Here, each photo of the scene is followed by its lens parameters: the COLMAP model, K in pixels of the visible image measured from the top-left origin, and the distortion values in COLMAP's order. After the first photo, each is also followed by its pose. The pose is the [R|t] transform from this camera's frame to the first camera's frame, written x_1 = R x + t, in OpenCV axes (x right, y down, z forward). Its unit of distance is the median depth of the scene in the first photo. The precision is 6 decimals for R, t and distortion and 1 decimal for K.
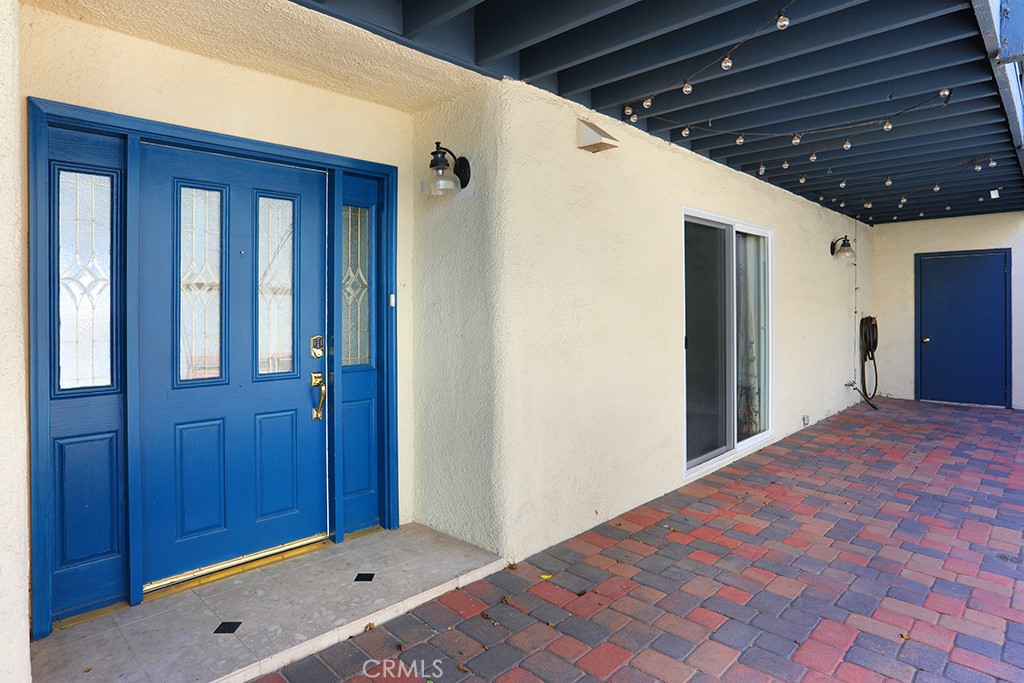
lens RADIAL K [[598.4, 0, 504.9], [0, 598.4, 313.1], [0, 0, 1]] dist [-0.057970, 0.052449]
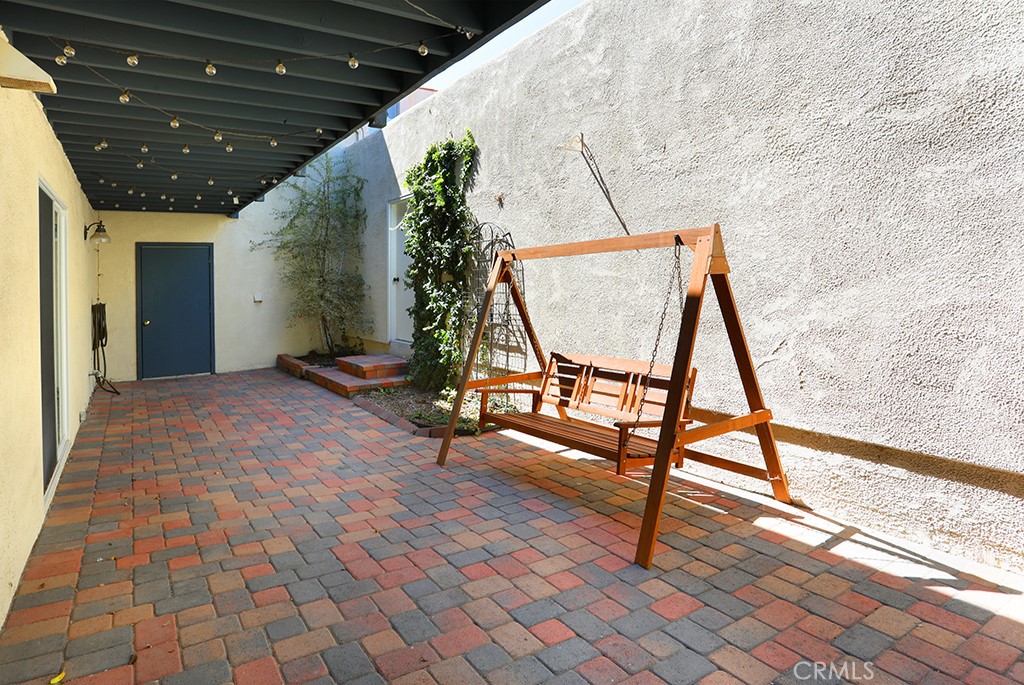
lens RADIAL K [[589.9, 0, 509.4], [0, 589.9, 279.9], [0, 0, 1]] dist [-0.058831, 0.030143]
pose [[0.241769, -0.000547, 0.970334, -0.342748], [0.030986, 0.999494, -0.007157, -0.009648], [-0.969839, 0.031797, 0.241663, 0.214050]]
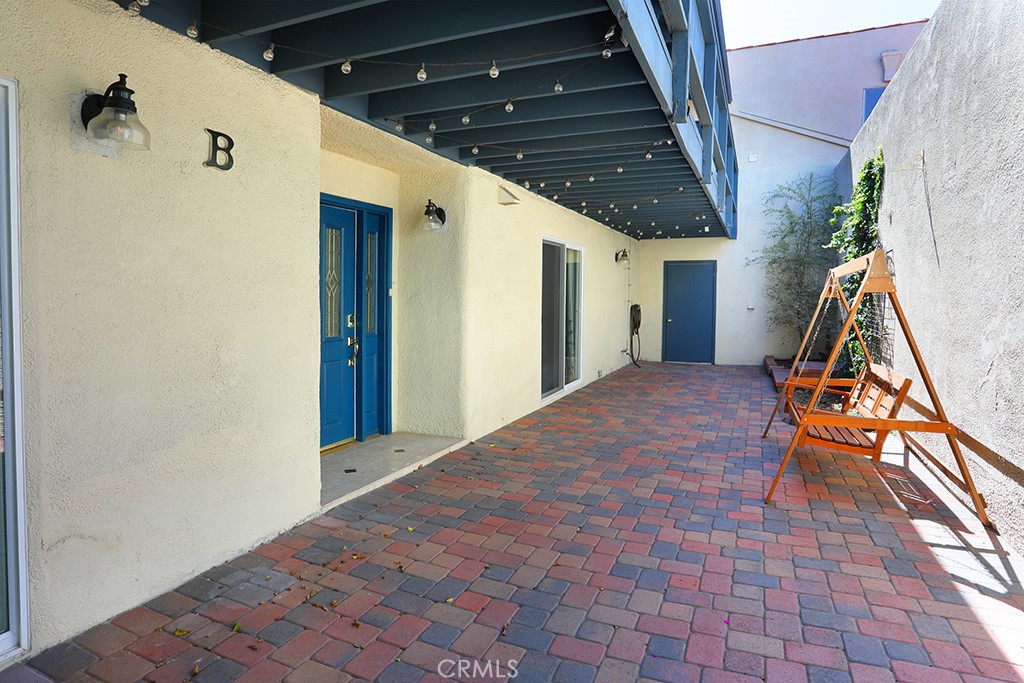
lens RADIAL K [[581.7, 0, 512.0], [0, 581.7, 341.5], [0, 0, 1]] dist [-0.002205, -0.000399]
pose [[0.936254, -0.019329, 0.350793, -0.363739], [-0.005321, 0.997591, 0.069170, 0.000210], [-0.351285, -0.066627, 0.933895, -0.496038]]
